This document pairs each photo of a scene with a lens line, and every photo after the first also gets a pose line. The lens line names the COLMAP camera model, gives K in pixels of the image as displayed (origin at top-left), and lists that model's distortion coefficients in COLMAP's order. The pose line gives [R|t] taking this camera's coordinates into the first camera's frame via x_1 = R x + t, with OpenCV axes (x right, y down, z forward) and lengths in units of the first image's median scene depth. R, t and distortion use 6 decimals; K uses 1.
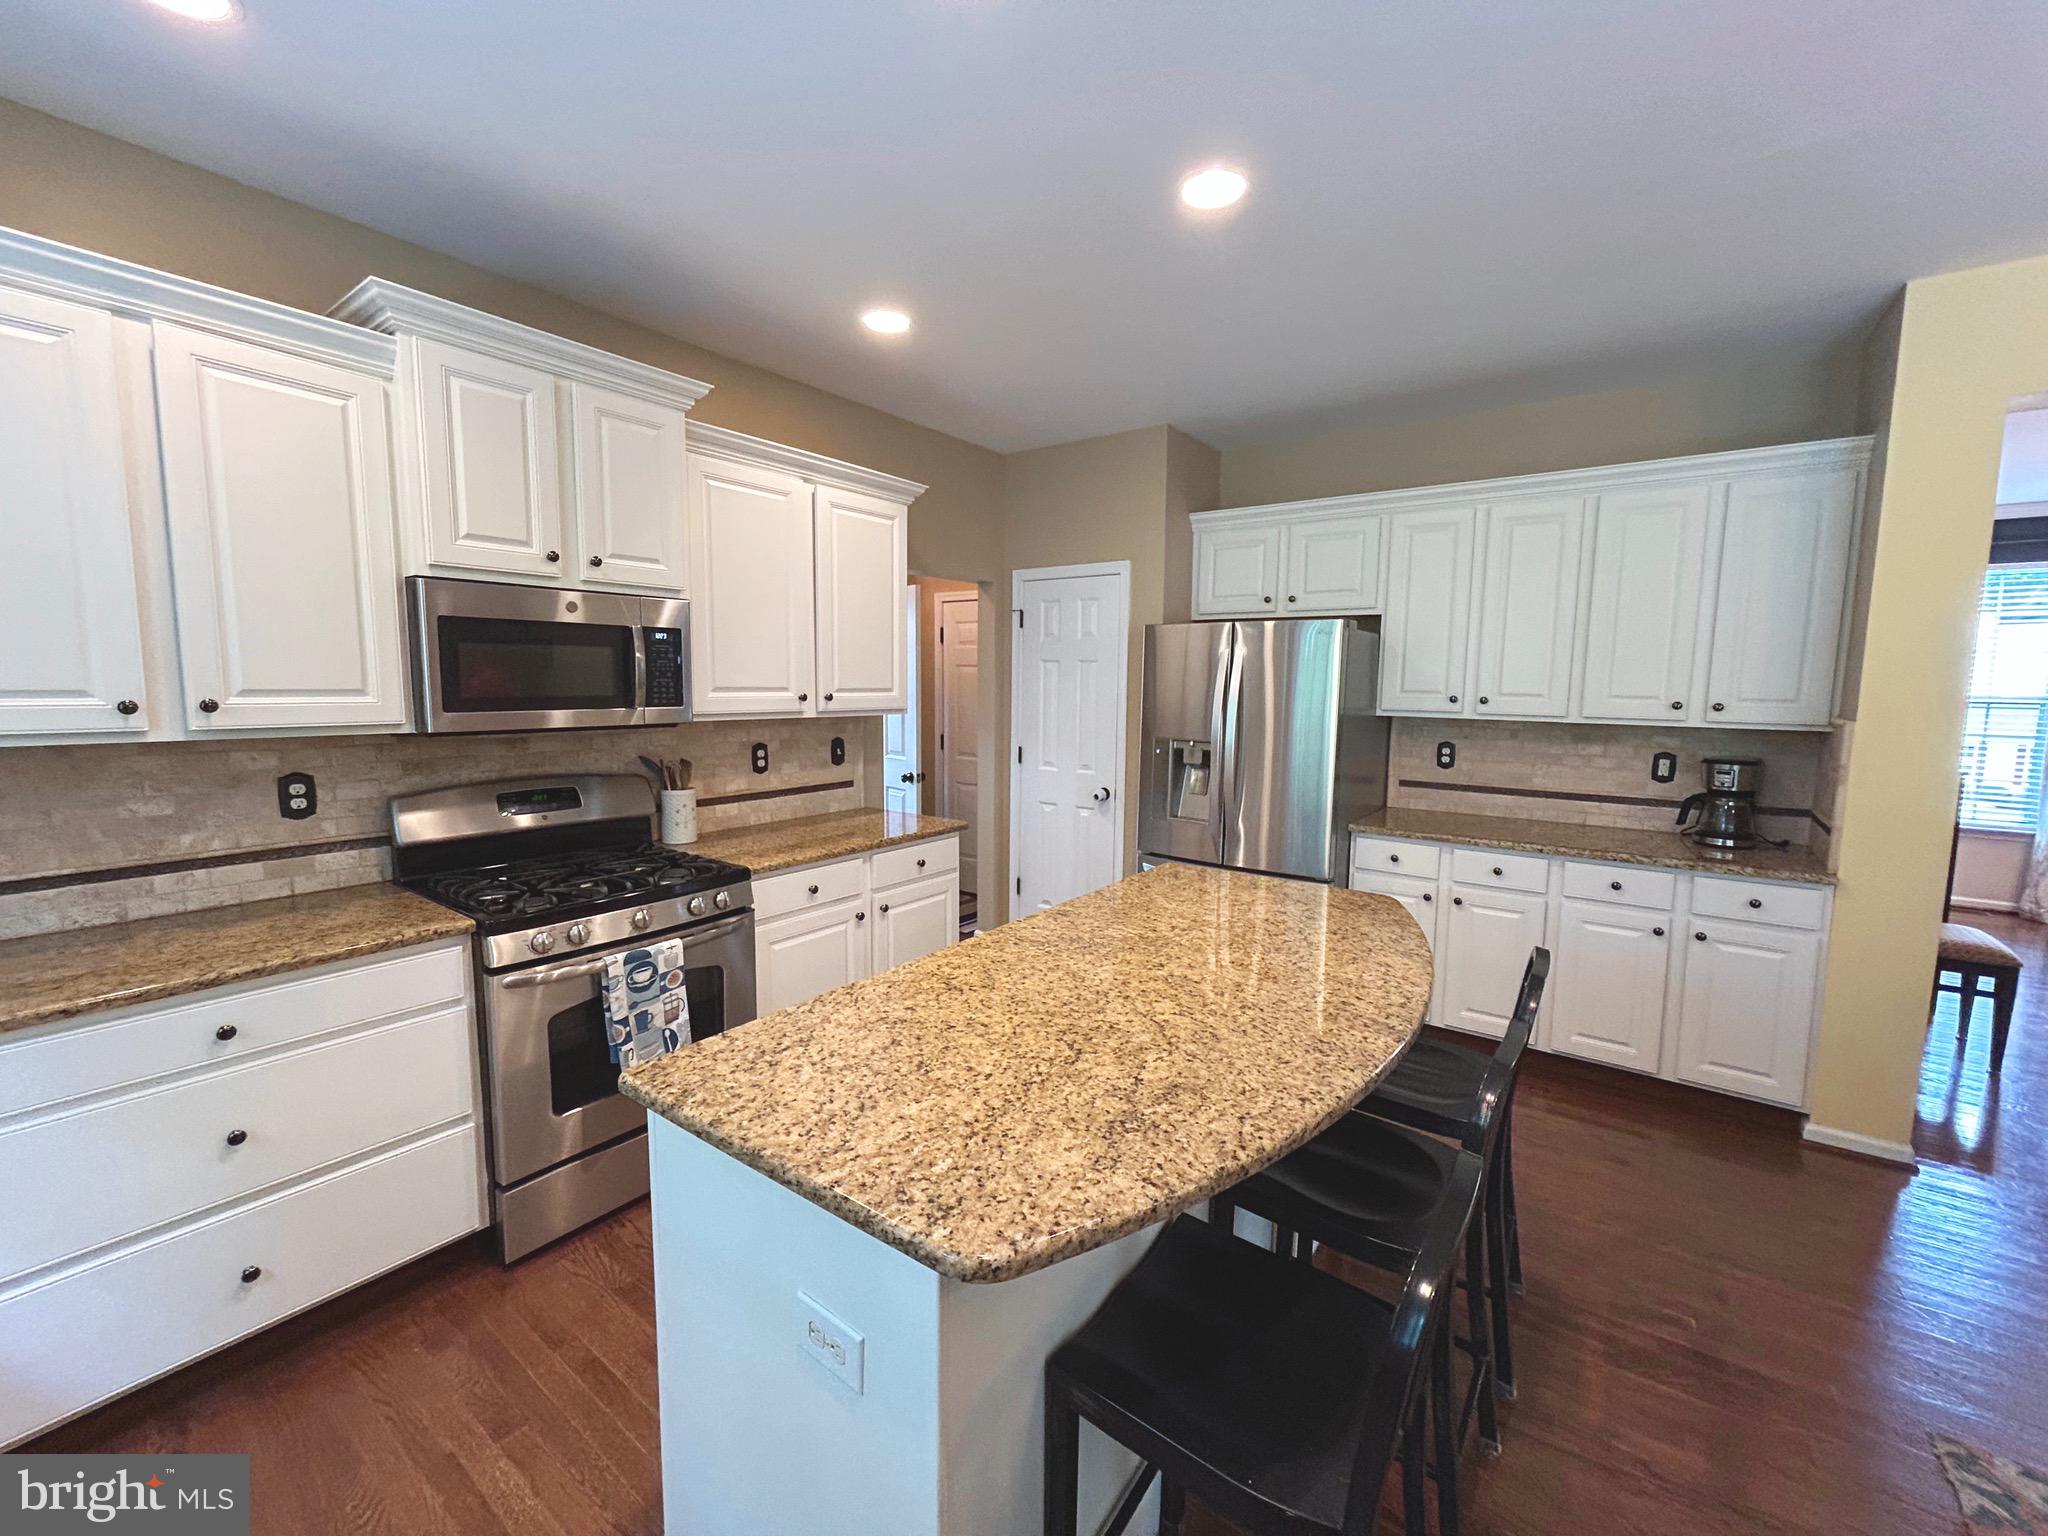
lens RADIAL K [[827.5, 0, 1031.8], [0, 827.5, 766.7], [0, 0, 1]] dist [-0.002358, -0.000317]
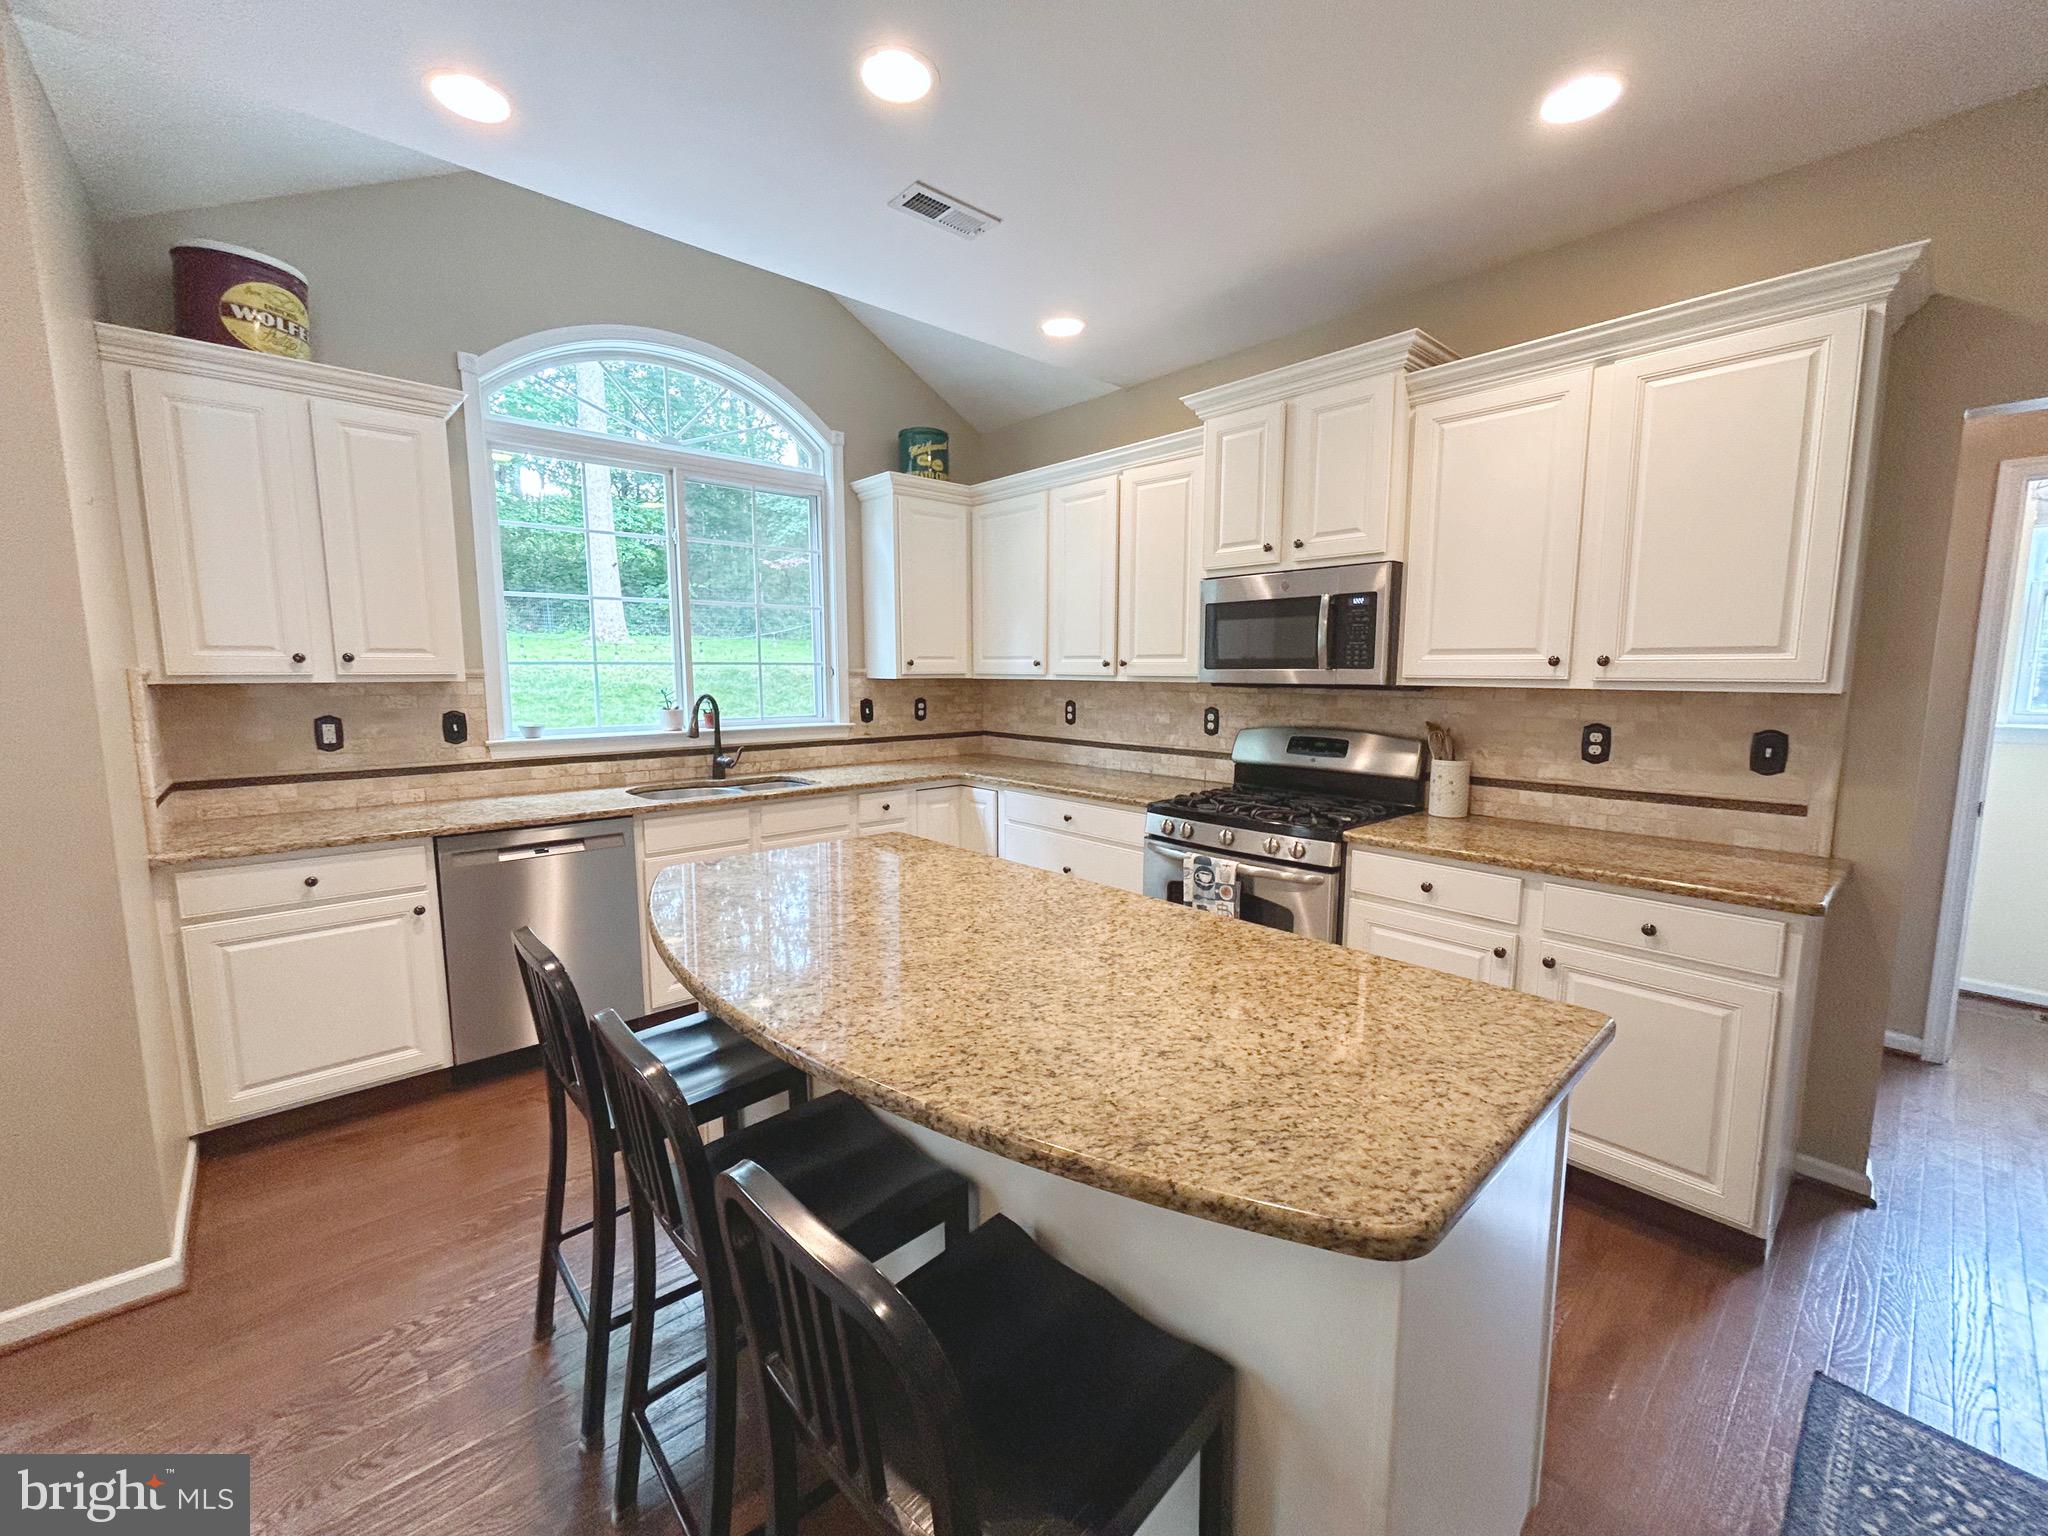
lens RADIAL K [[827.5, 0, 1021.5], [0, 827.5, 769.2], [0, 0, 1]] dist [-0.002358, -0.000317]
pose [[-0.207301, 0.108520, -0.972239, 0.773676], [-0.103910, 0.985764, 0.132186, -0.047210], [0.972743, 0.128427, -0.193074, 0.917969]]
